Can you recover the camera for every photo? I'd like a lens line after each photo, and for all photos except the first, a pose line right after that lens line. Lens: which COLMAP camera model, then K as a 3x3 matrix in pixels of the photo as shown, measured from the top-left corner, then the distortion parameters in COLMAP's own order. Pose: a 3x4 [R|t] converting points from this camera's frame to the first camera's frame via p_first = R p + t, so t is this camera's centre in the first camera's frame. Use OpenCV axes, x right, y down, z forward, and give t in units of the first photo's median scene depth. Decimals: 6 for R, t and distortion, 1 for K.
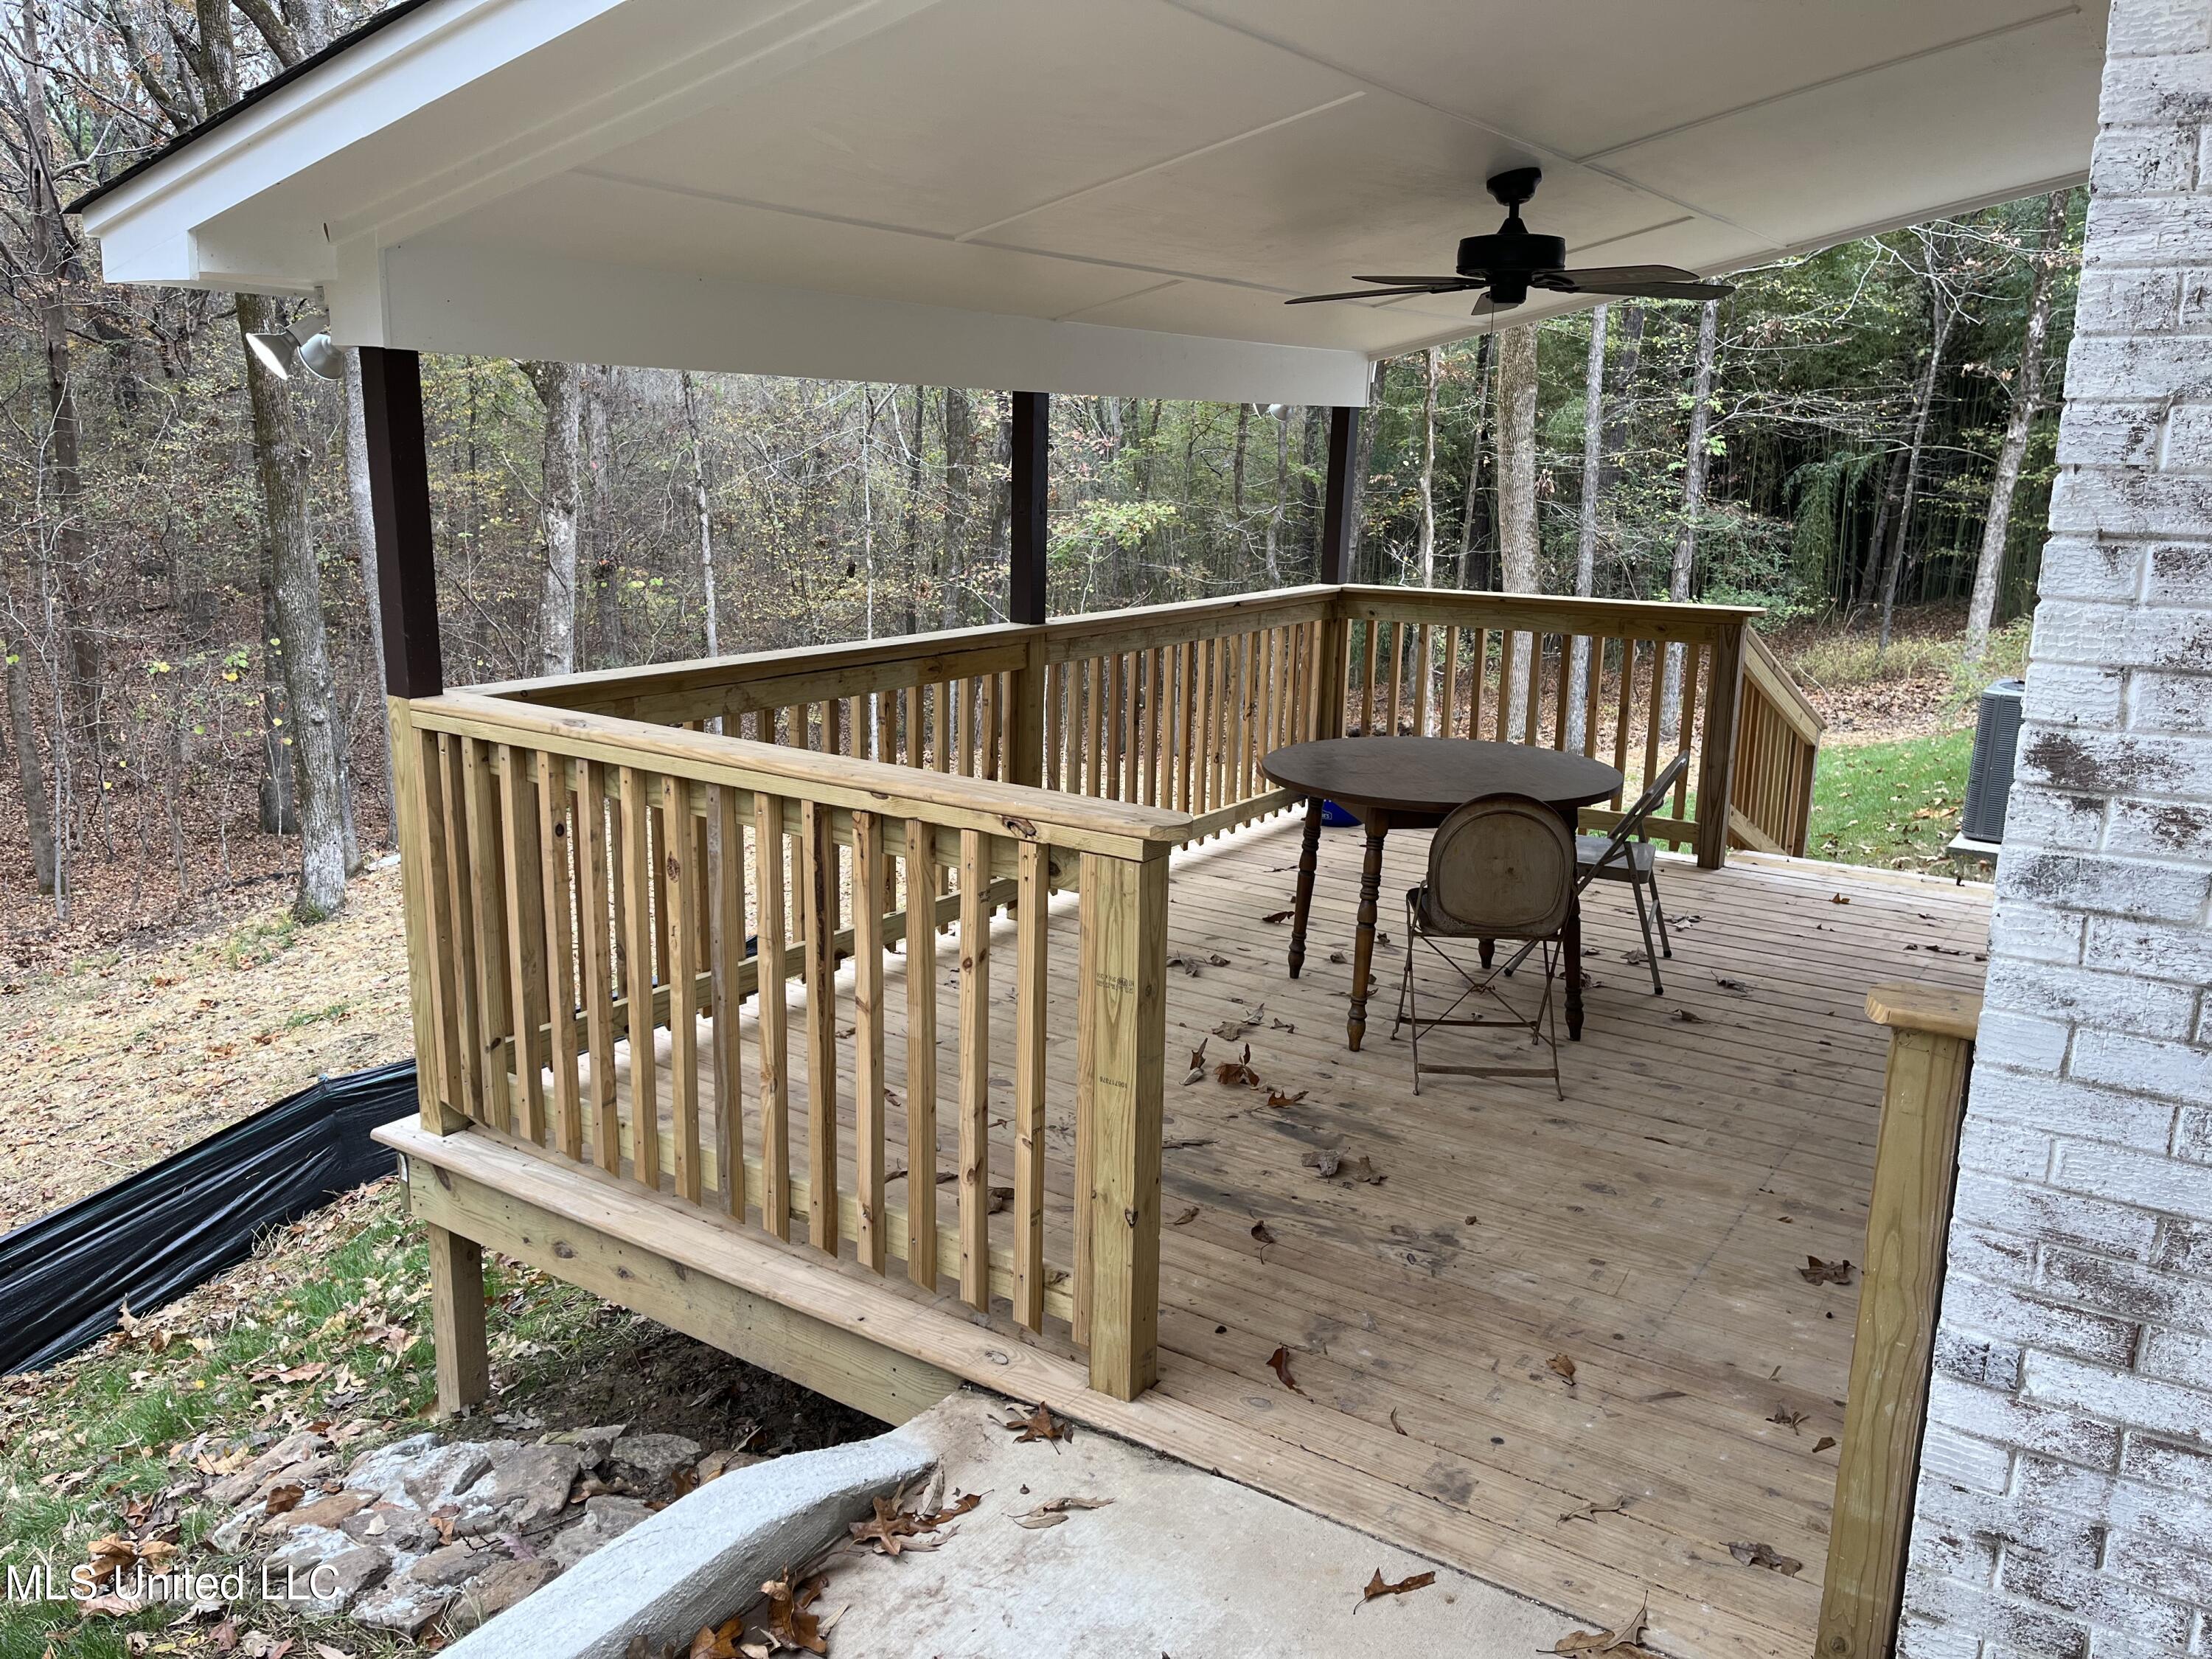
lens RADIAL K [[1663.9, 0, 1110.6], [0, 1663.9, 821.5], [0, 0, 1]] dist [0.051784, -0.057360]
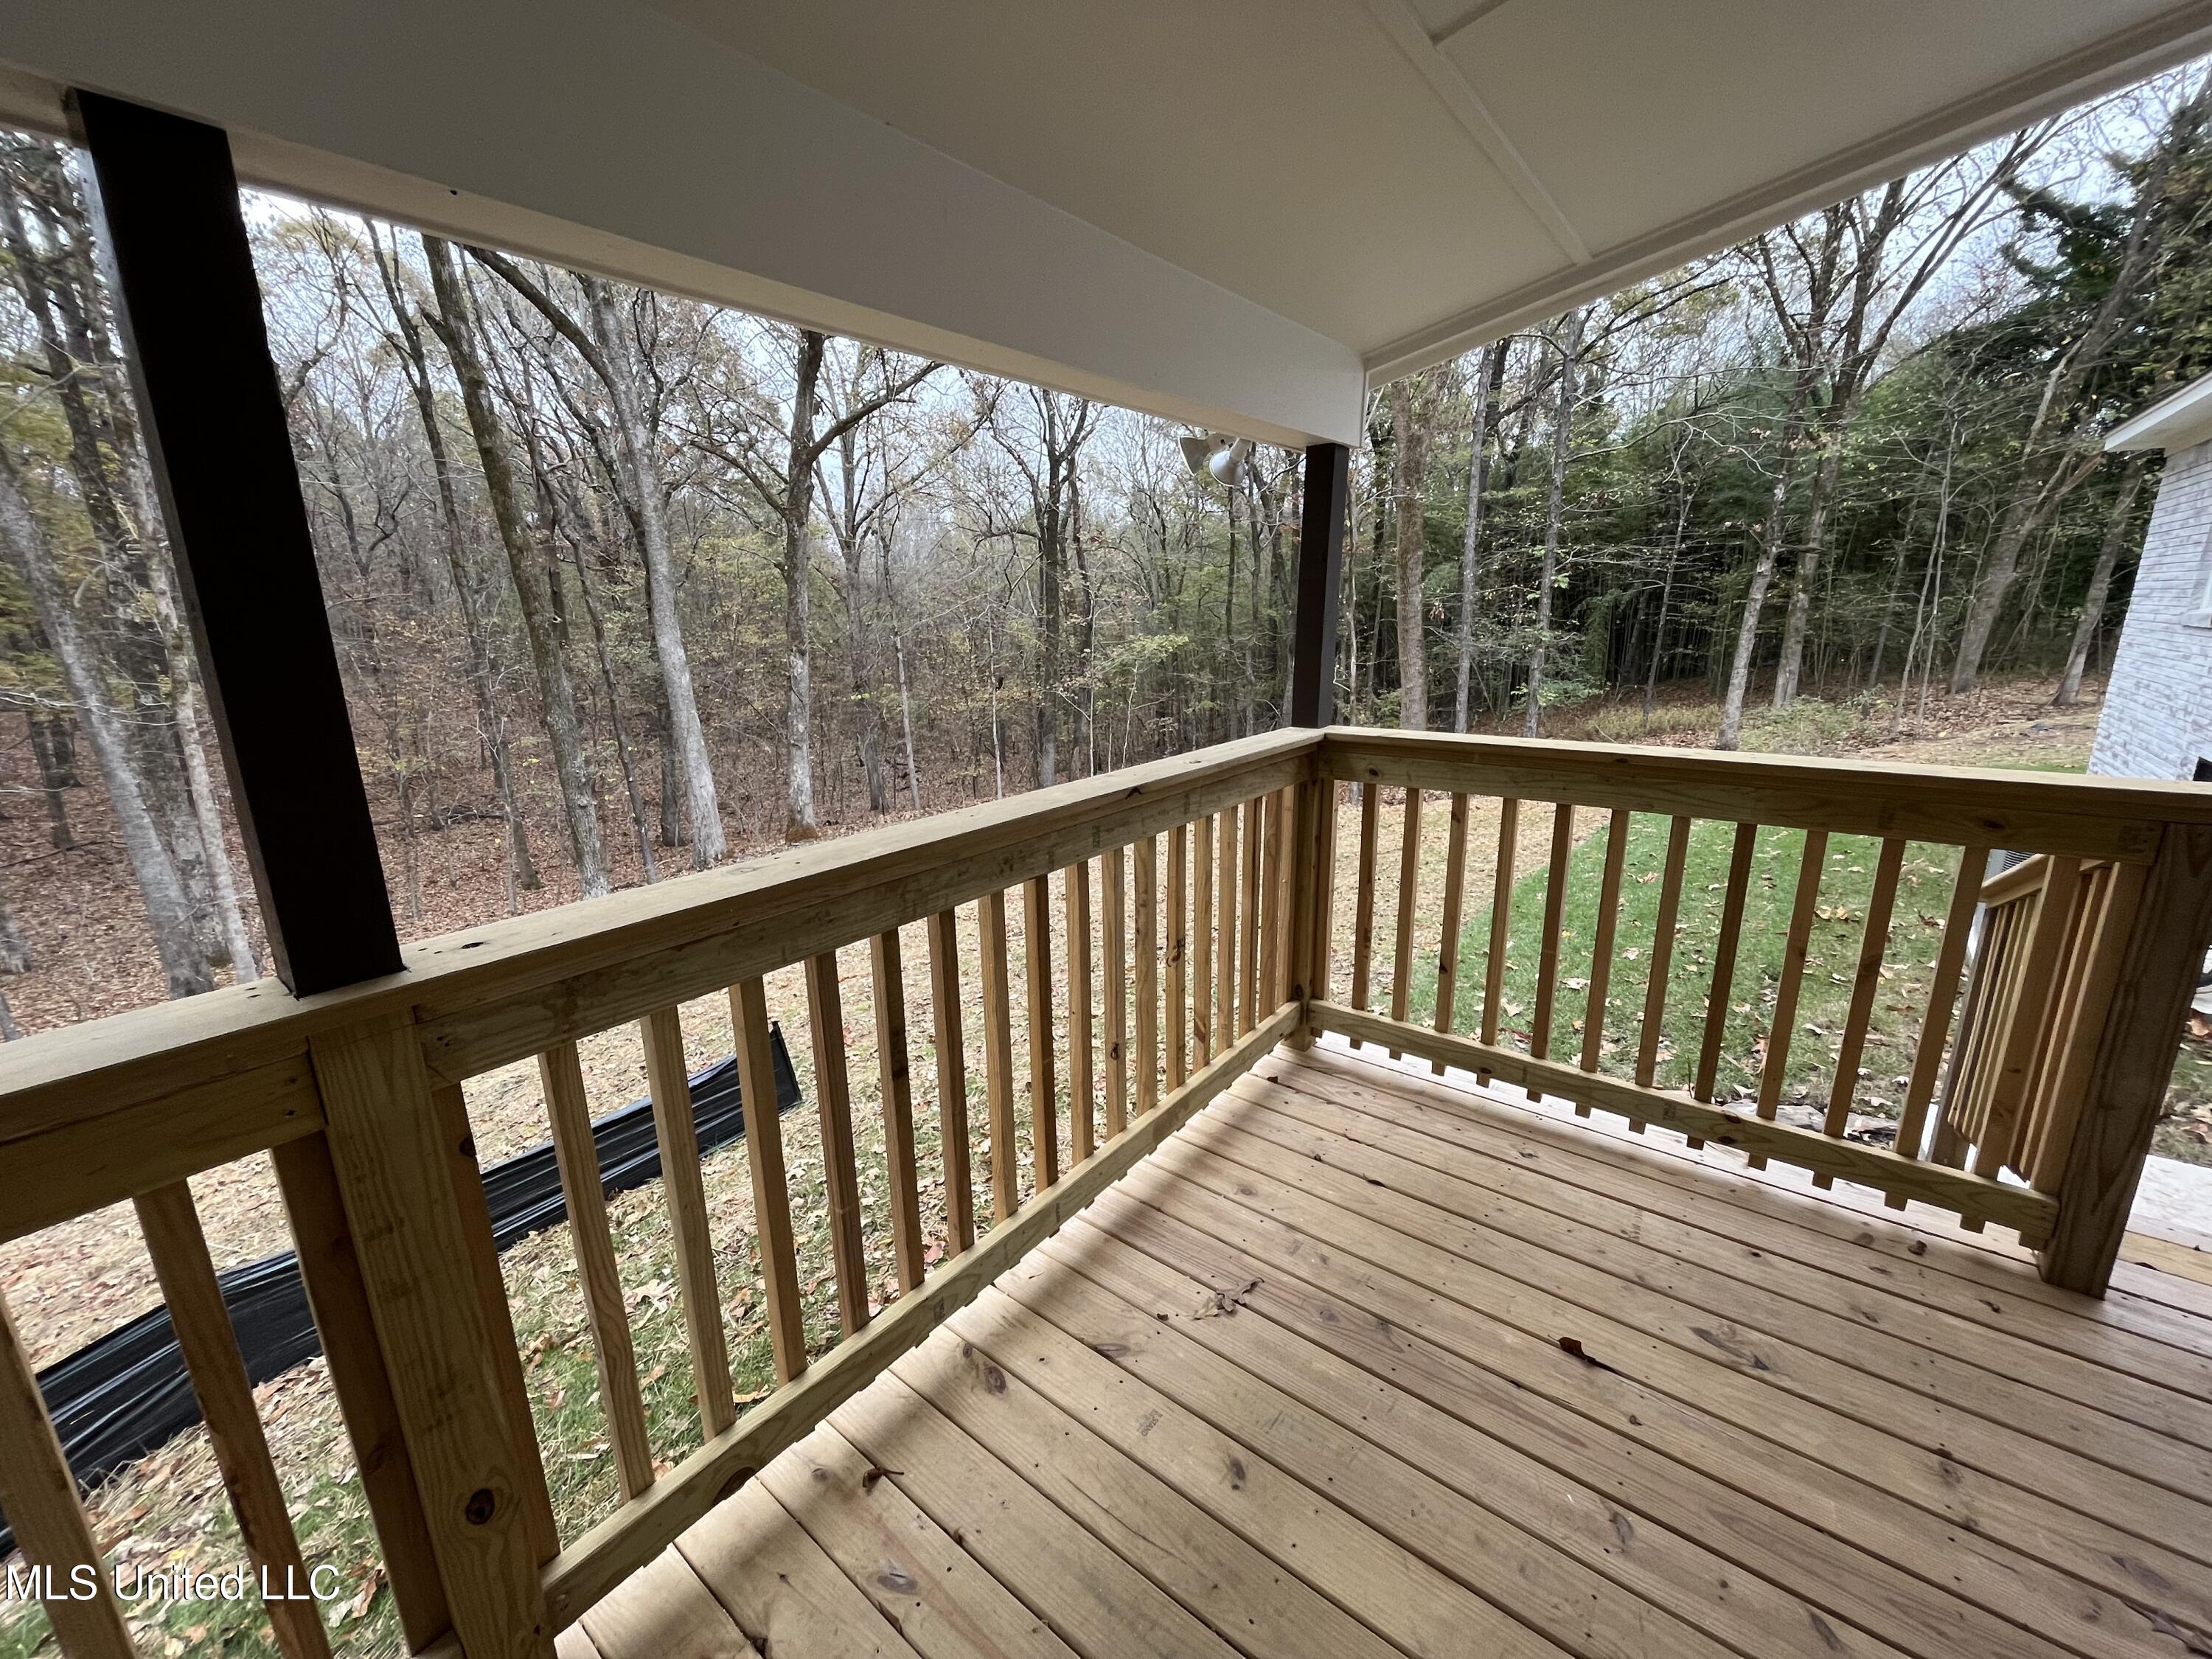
lens RADIAL K [[885.4, 0, 1098.2], [0, 885.4, 834.5], [0, 0, 1]] dist [-0.002024, -0.000154]
pose [[0.996707, -0.016614, -0.079373, 0.023784], [0.018862, 0.999440, 0.027657, -0.035059], [0.078869, -0.029063, 0.996461, 0.199464]]
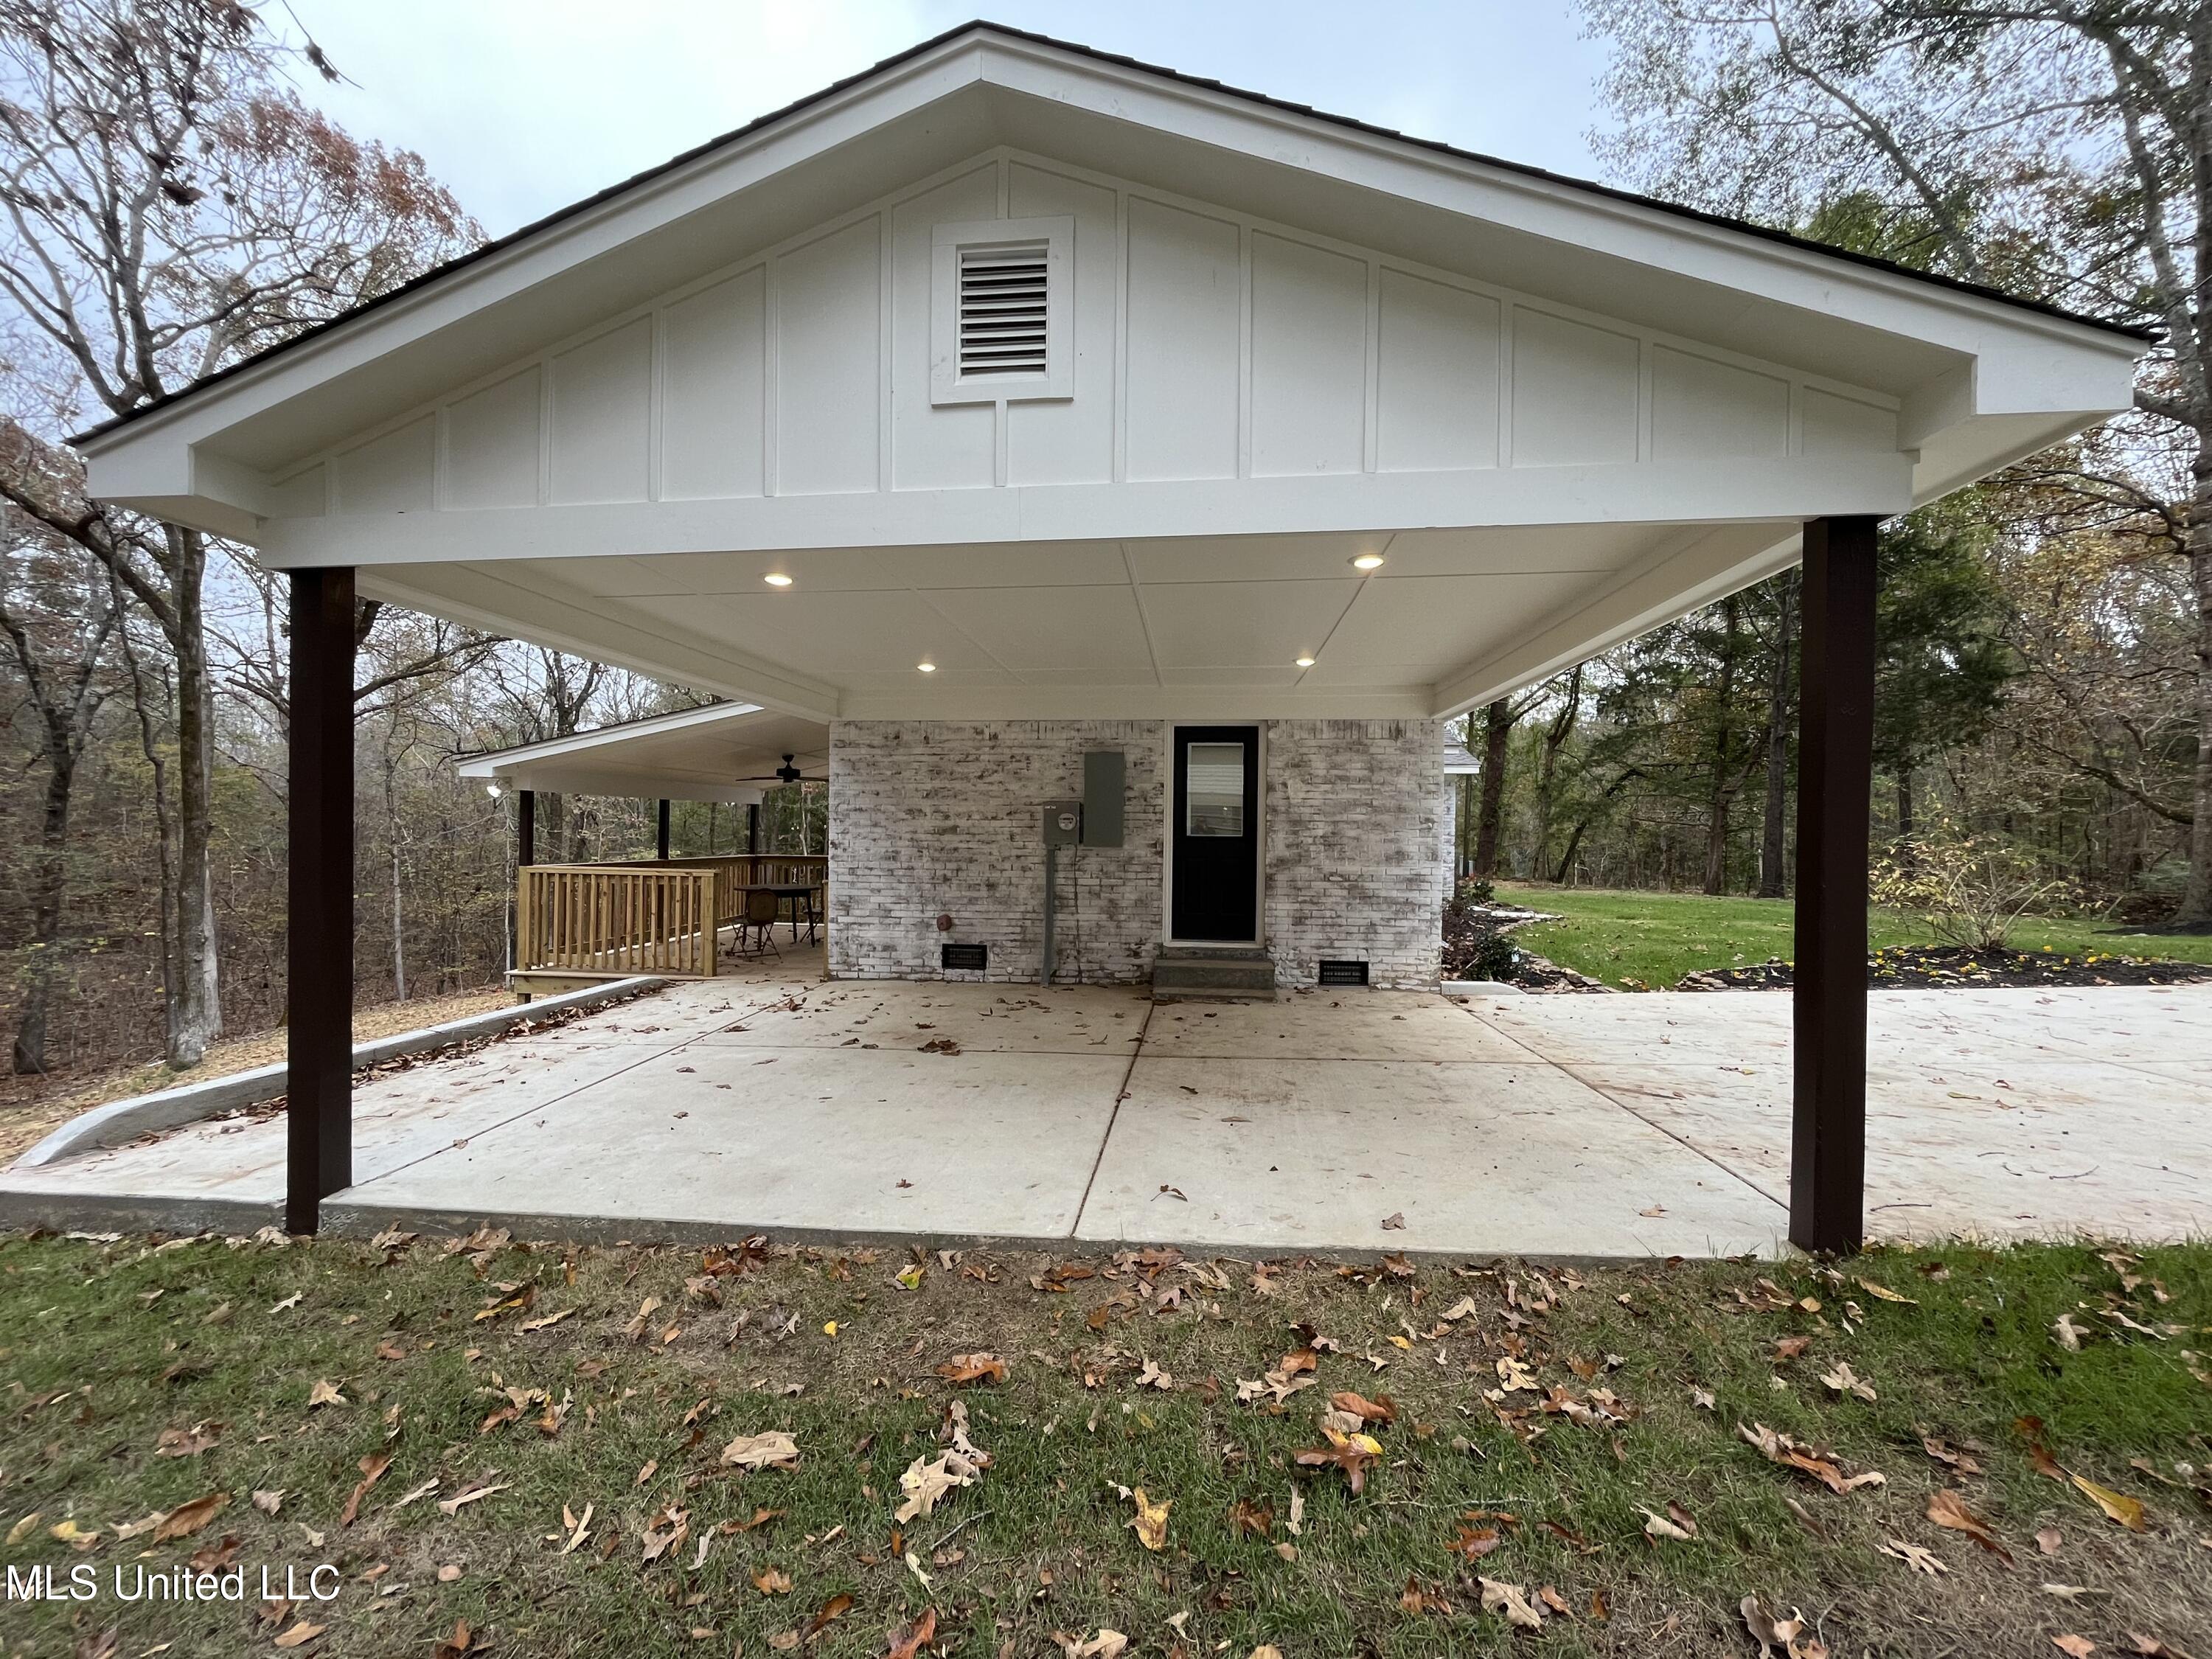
lens RADIAL K [[885.4, 0, 1102.3], [0, 885.4, 835.4], [0, 0, 1]] dist [-0.002024, -0.000154]
pose [[0.880812, -0.008262, 0.473394, -0.029106], [0.106534, 0.977667, -0.181158, 0.068855], [-0.461325, 0.209999, 0.862021, -0.276348]]
